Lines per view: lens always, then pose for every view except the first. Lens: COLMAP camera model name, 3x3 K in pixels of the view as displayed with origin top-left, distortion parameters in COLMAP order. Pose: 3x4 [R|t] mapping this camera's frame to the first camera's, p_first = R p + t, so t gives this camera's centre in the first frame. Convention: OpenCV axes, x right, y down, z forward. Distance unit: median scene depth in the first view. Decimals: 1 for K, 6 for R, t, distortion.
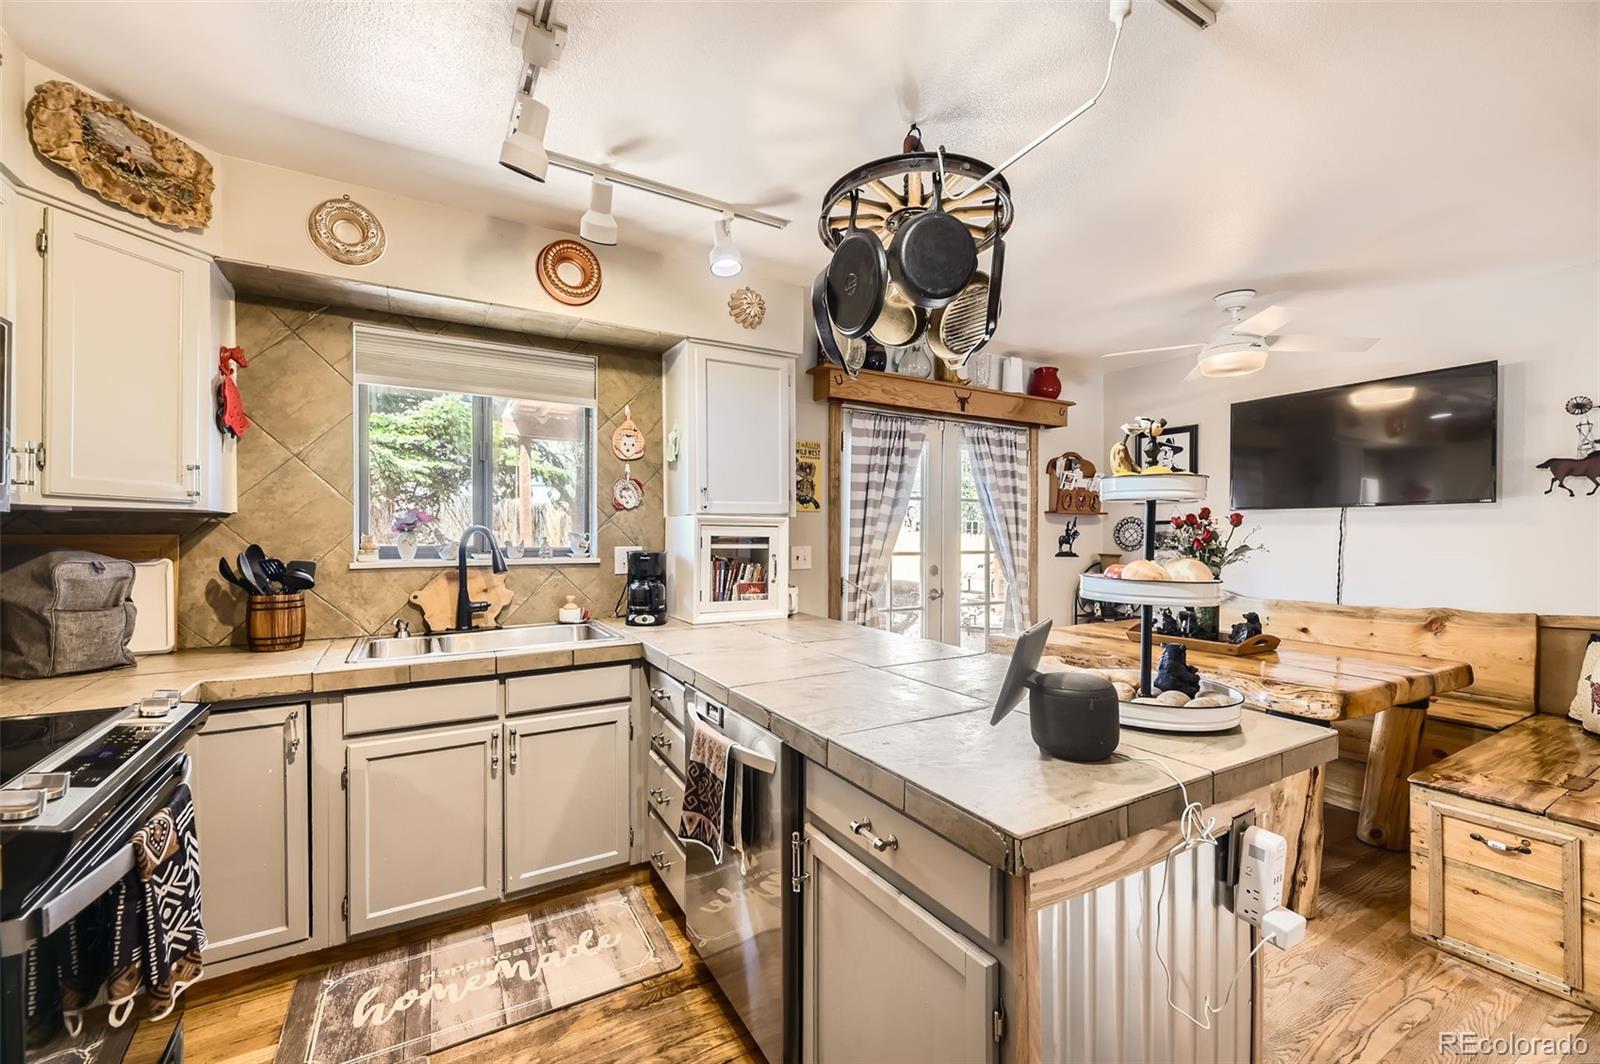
lens RADIAL K [[652.8, 0, 794.8], [0, 652.8, 541.0], [0, 0, 1]] dist [0.020738, -0.006583]
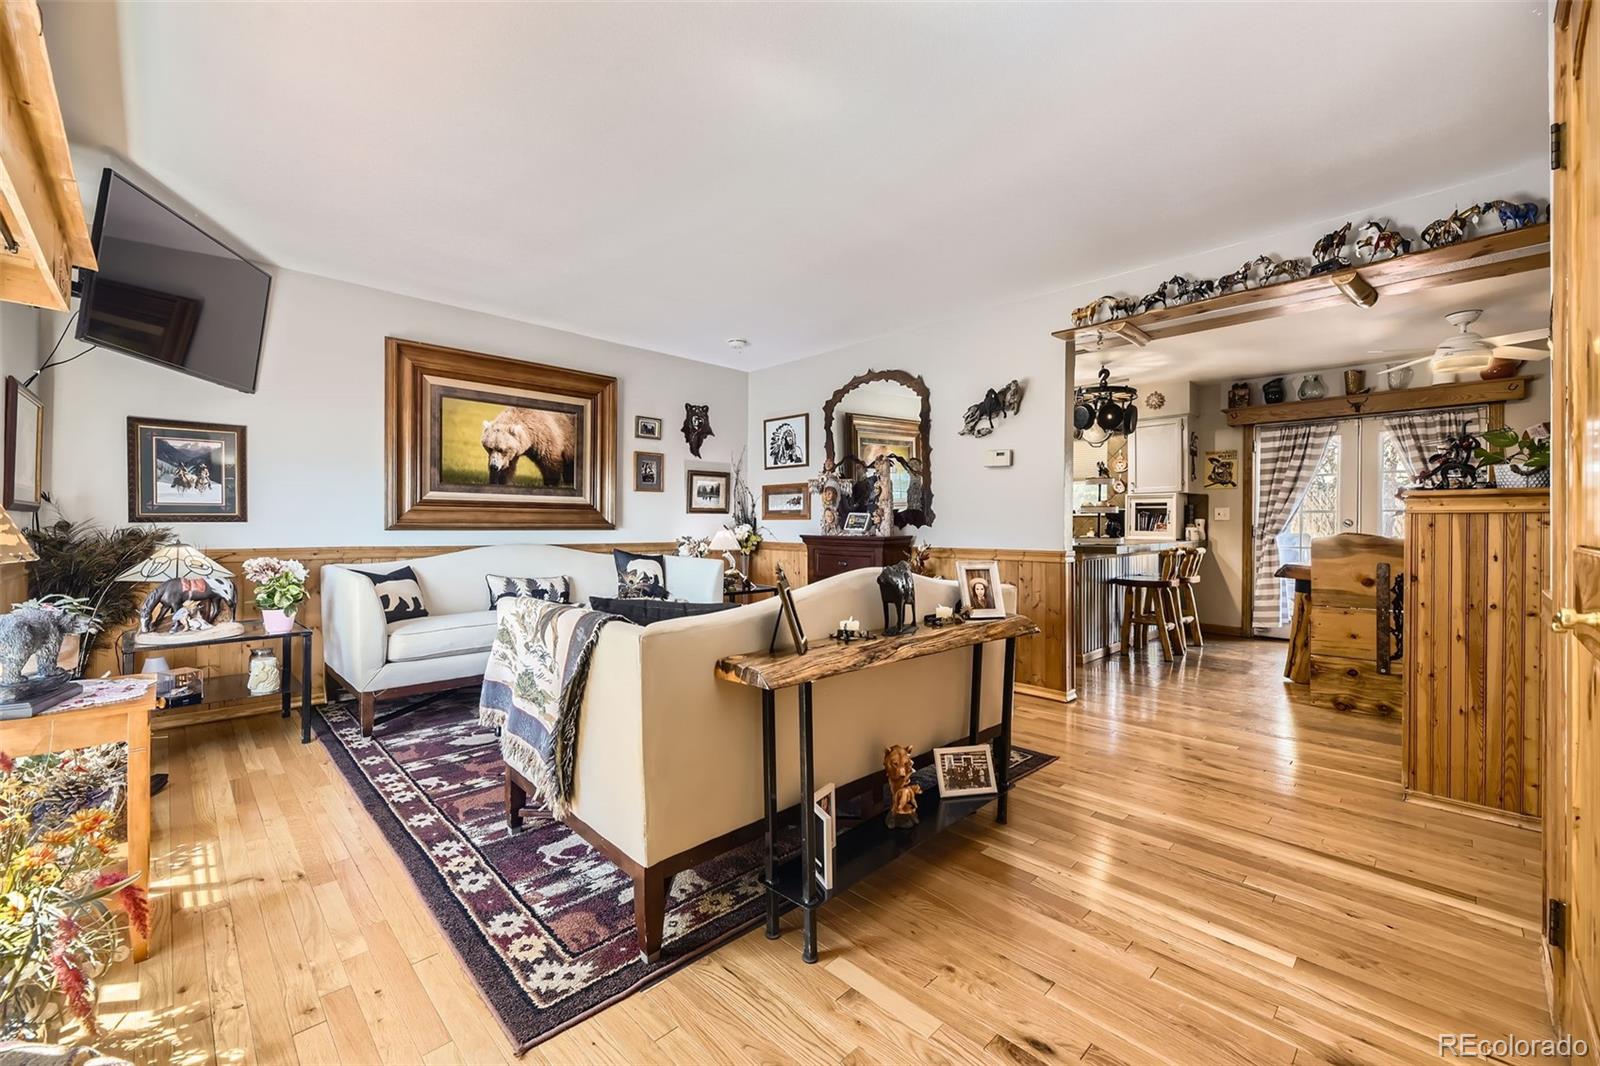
lens RADIAL K [[654.4, 0, 793.6], [0, 654.4, 526.4], [0, 0, 1]] dist [0.022290, -0.008014]
pose [[0.238325, -0.002335, -0.971183, 1.549708], [-0.012244, 0.999910, -0.005408, 0.086573], [0.971108, 0.013180, 0.238275, -0.622836]]
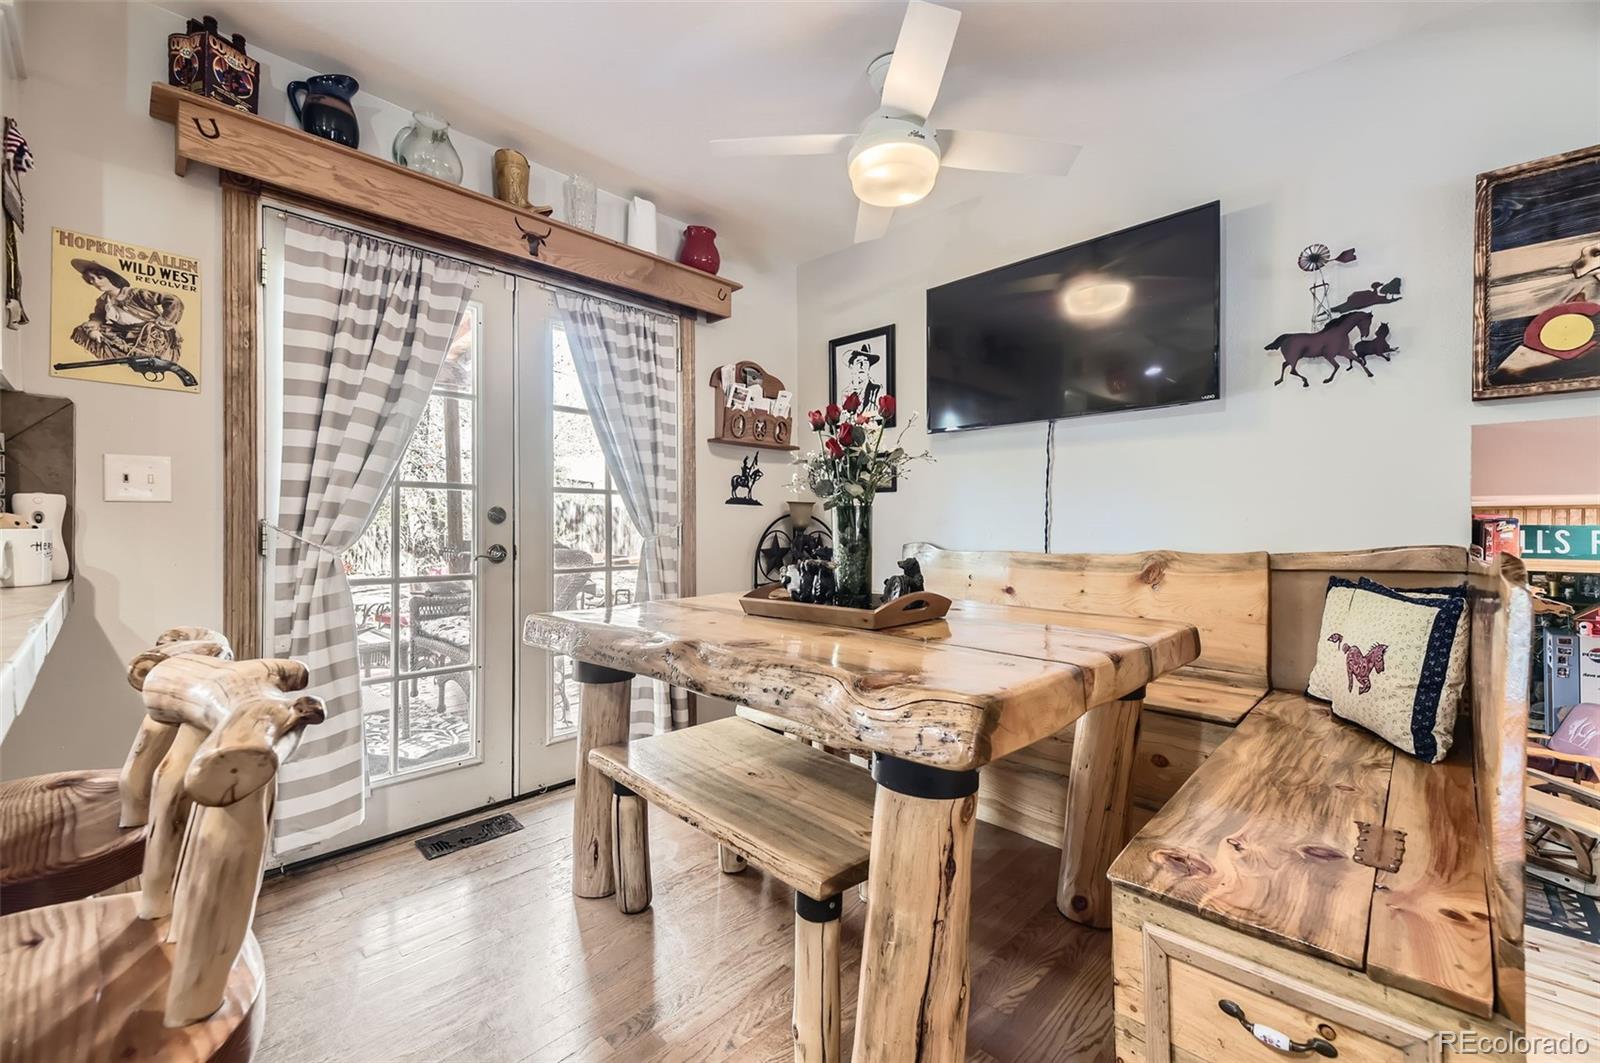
lens RADIAL K [[654.4, 0, 793.6], [0, 654.4, 524.9], [0, 0, 1]] dist [0.022290, -0.008014]
pose [[0.964145, -0.004633, 0.265336, 0.367211], [0.006969, 0.999945, -0.007864, 0.070227], [-0.265285, 0.009431, 0.964124, 0.377540]]
